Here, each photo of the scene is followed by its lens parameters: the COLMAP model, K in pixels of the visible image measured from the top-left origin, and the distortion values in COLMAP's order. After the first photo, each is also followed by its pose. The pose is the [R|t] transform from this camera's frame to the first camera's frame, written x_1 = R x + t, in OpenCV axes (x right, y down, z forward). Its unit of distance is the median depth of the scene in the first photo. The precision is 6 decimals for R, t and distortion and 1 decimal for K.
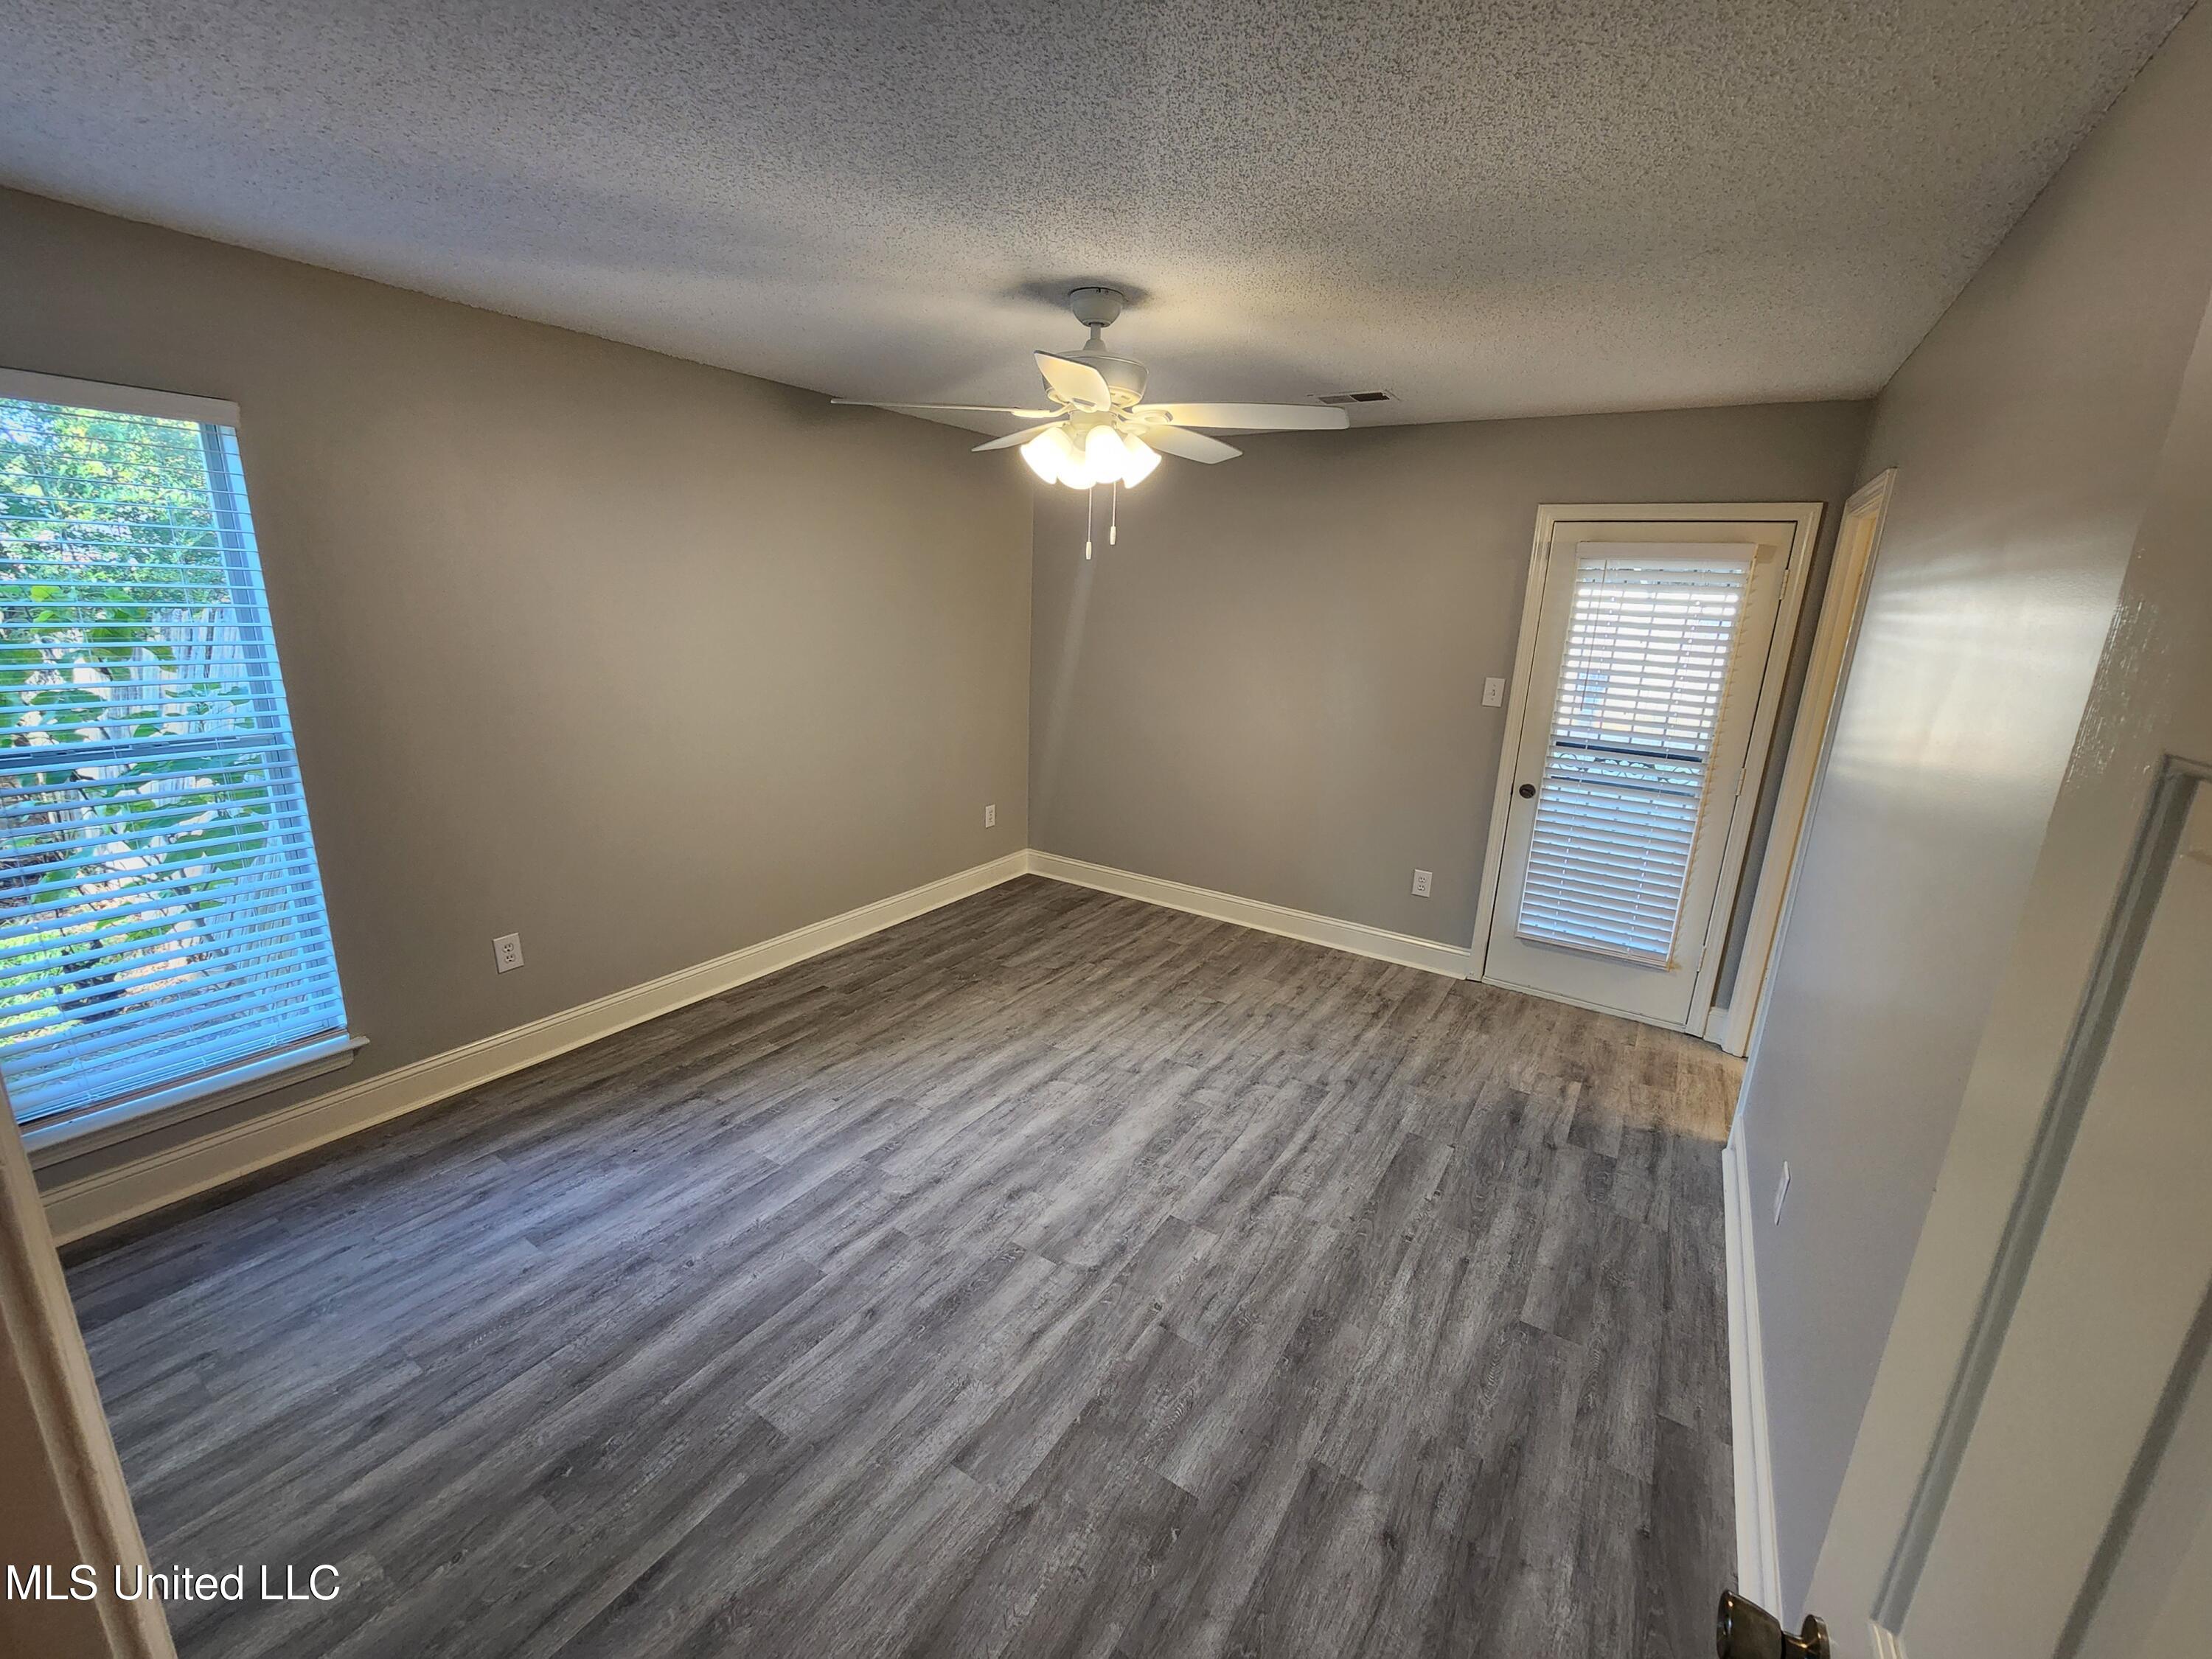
lens RADIAL K [[899.2, 0, 1100.9], [0, 899.2, 820.5], [0, 0, 1]] dist [0.001761, 0.000022]
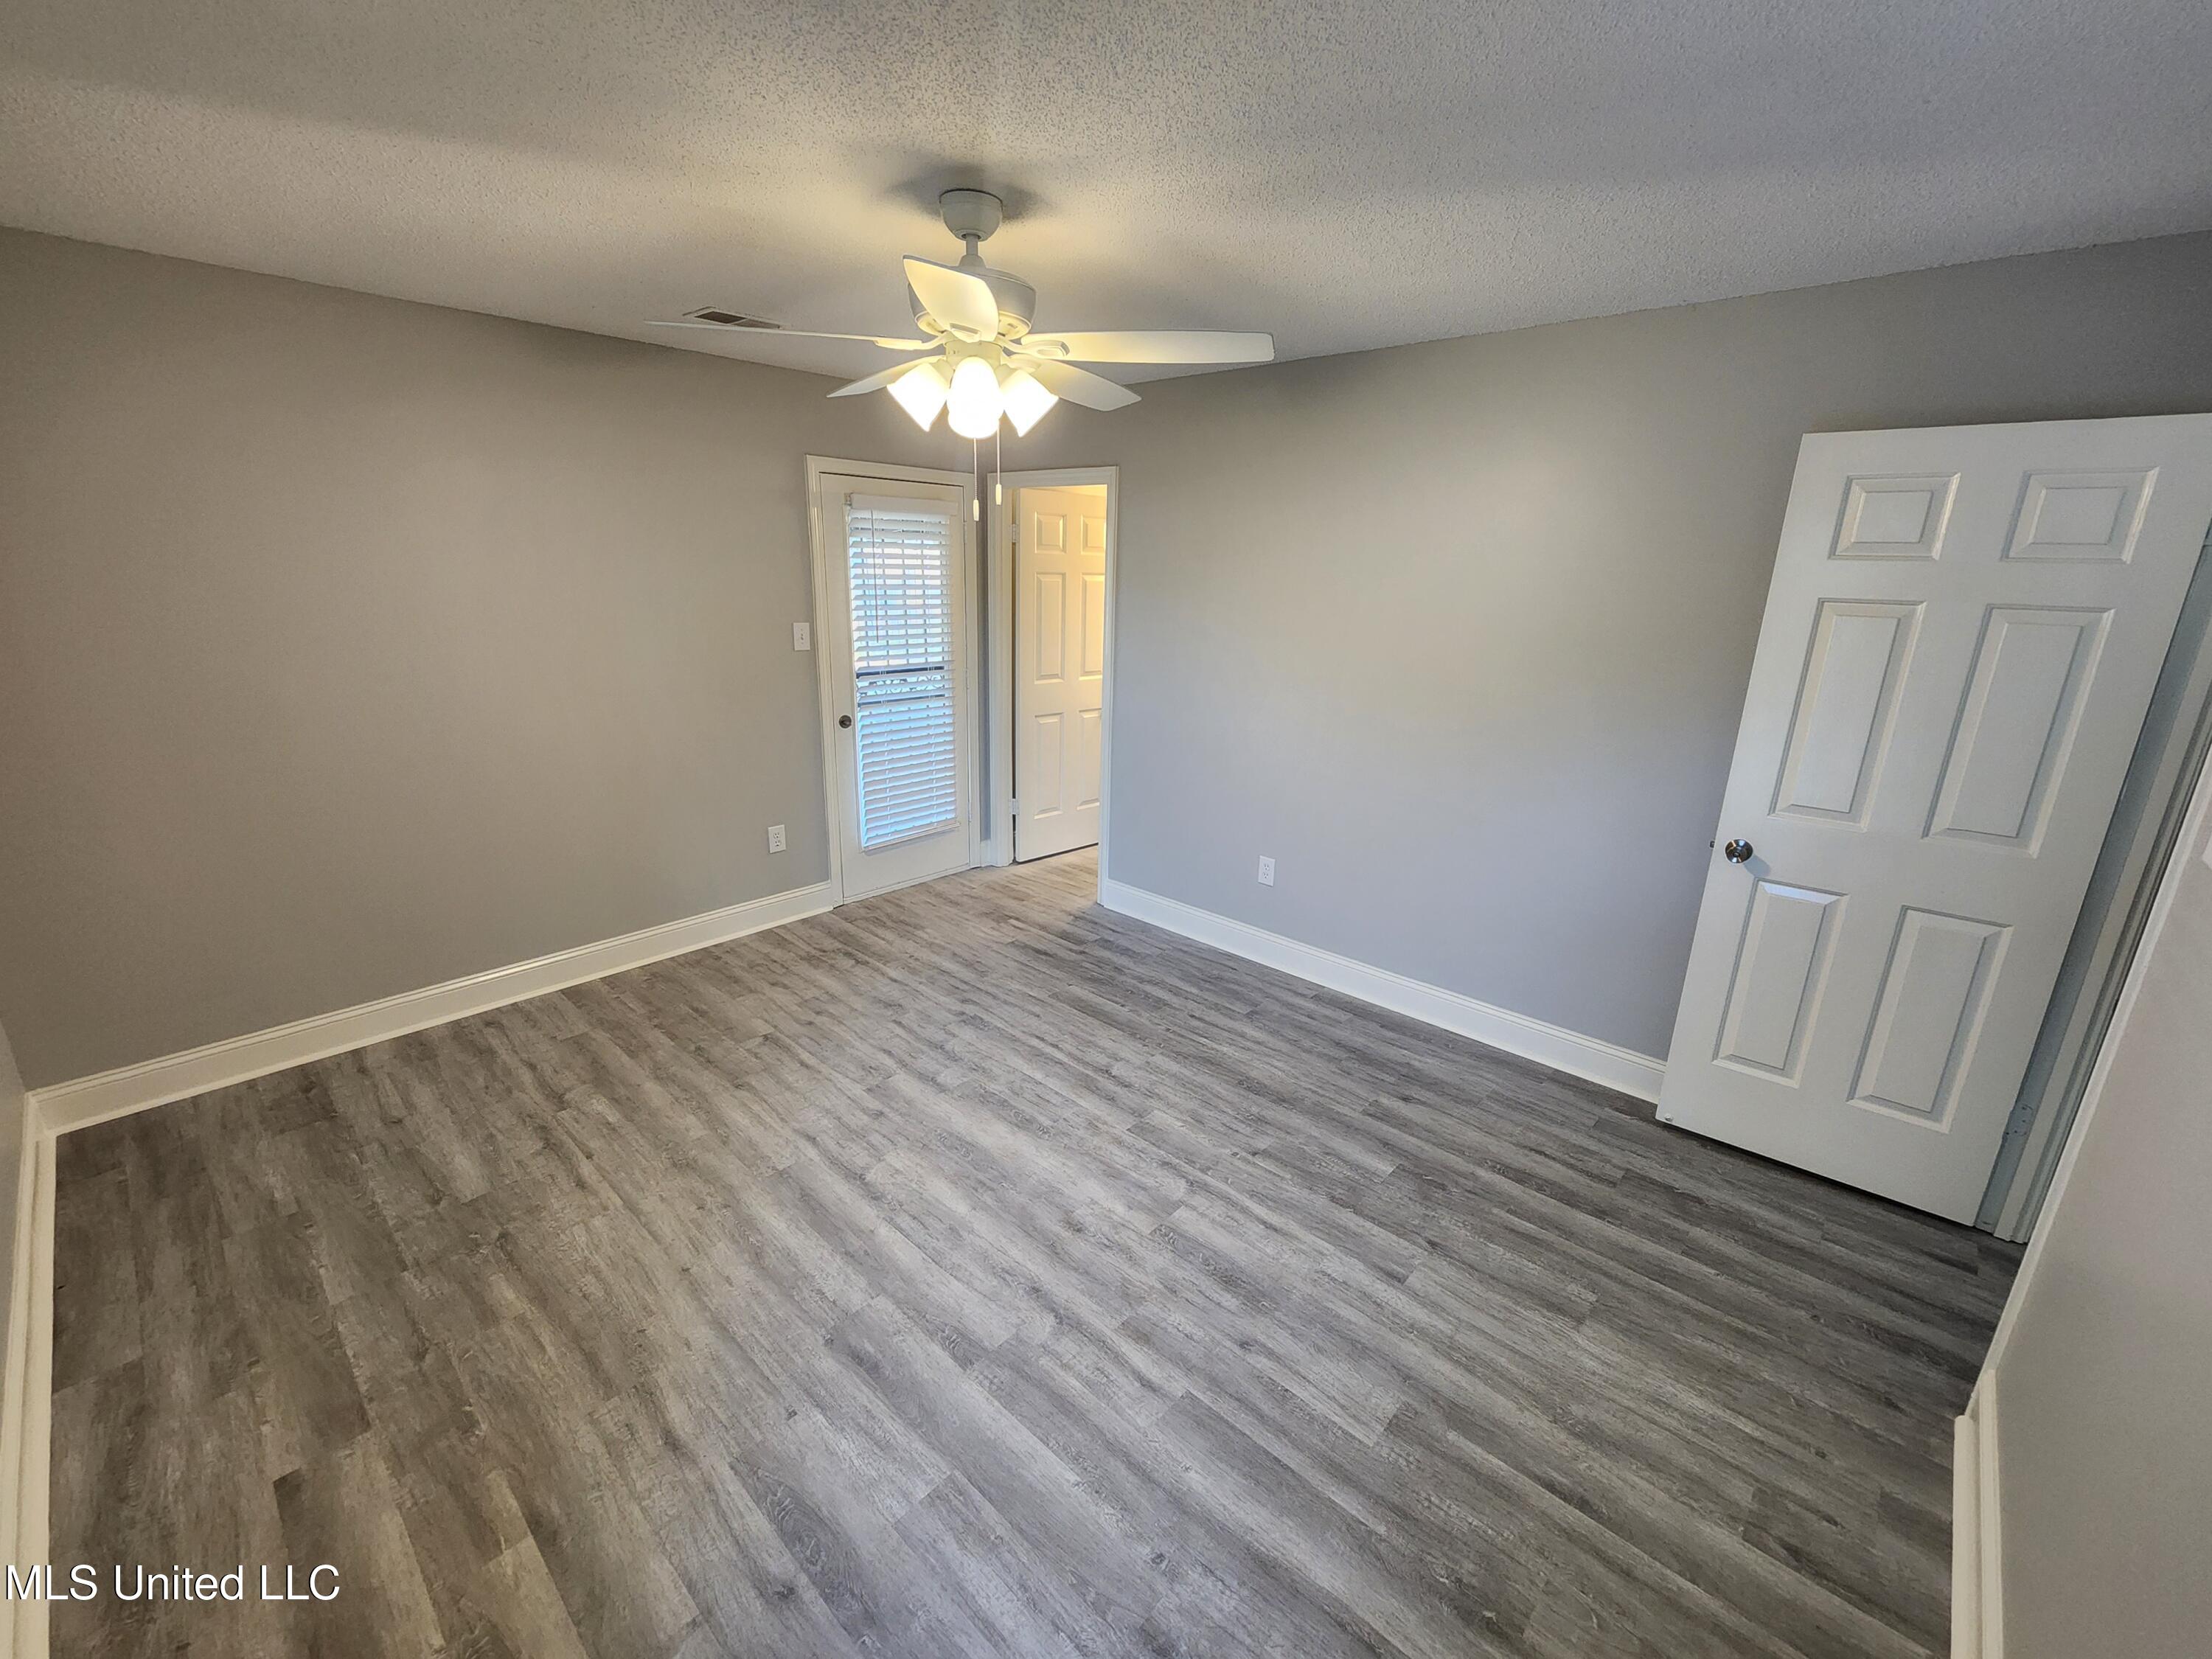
lens RADIAL K [[899.2, 0, 1111.5], [0, 899.2, 833.4], [0, 0, 1]] dist [0.001761, 0.000022]
pose [[0.172317, -0.321026, 0.931262, -0.745813], [0.231443, 0.932133, 0.278500, -0.188987], [-0.957466, 0.167544, 0.234922, 0.620741]]
